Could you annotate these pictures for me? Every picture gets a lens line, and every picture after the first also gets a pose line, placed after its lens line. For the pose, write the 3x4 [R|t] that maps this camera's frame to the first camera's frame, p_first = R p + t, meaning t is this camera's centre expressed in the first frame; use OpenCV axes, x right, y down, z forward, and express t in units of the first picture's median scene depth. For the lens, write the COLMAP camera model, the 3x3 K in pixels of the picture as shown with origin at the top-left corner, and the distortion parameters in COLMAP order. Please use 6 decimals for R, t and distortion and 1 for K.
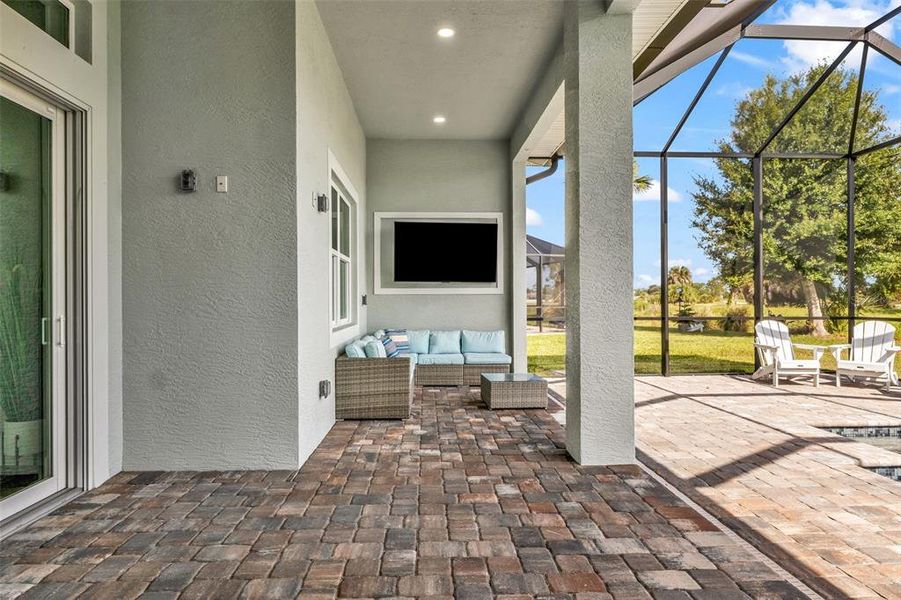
lens RADIAL K [[524.6, 0, 454.0], [0, 524.6, 298.0], [0, 0, 1]] dist [0.002806, -0.000666]
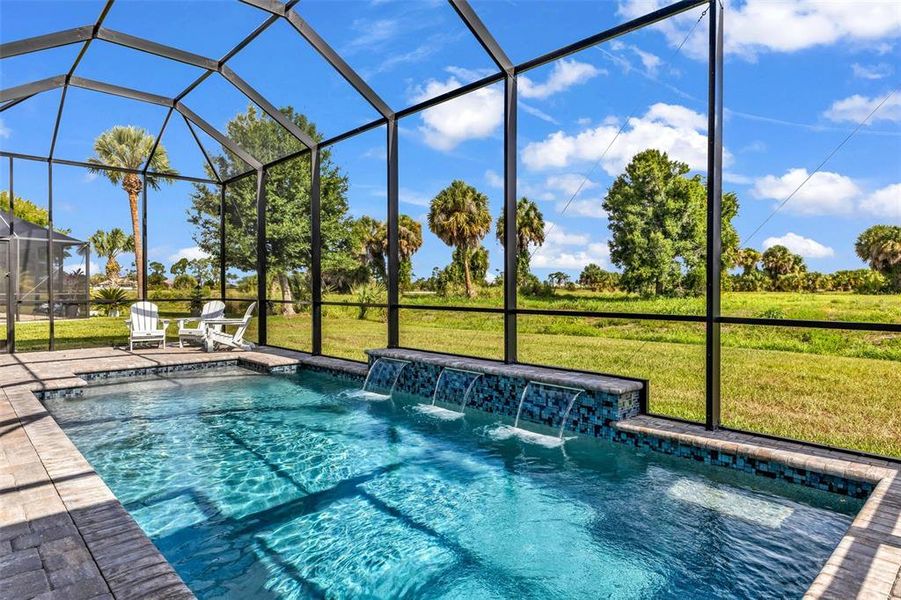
lens RADIAL K [[524.6, 0, 454.0], [0, 524.6, 298.0], [0, 0, 1]] dist [0.002806, -0.000666]
pose [[0.755600, -0.009249, 0.654968, 0.336509], [-0.005339, 0.999780, 0.020277, 0.002519], [-0.655012, -0.018818, 0.755384, -0.501174]]
